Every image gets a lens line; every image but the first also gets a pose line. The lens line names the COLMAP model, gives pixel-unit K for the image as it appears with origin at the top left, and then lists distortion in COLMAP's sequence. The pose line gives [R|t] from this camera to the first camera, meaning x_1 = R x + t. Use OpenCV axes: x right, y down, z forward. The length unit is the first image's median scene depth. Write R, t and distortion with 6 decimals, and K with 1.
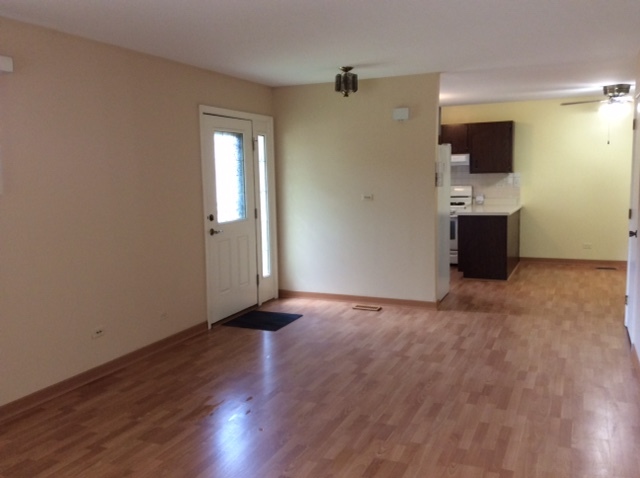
lens RADIAL K [[590.8, 0, 320.0], [0, 590.8, 239.0], [0, 0, 1]] dist [0.183811, -0.361952]
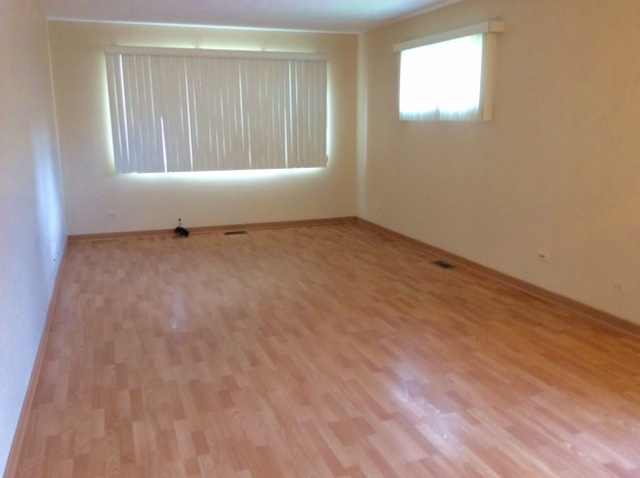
lens RADIAL K [[590.8, 0, 320.0], [0, 590.8, 239.0], [0, 0, 1]] dist [0.183811, -0.361952]
pose [[-0.727488, 0.161094, -0.666940, 0.659233], [-0.059793, 0.953463, 0.295522, -0.175252], [0.683510, 0.254867, -0.684001, 1.532390]]
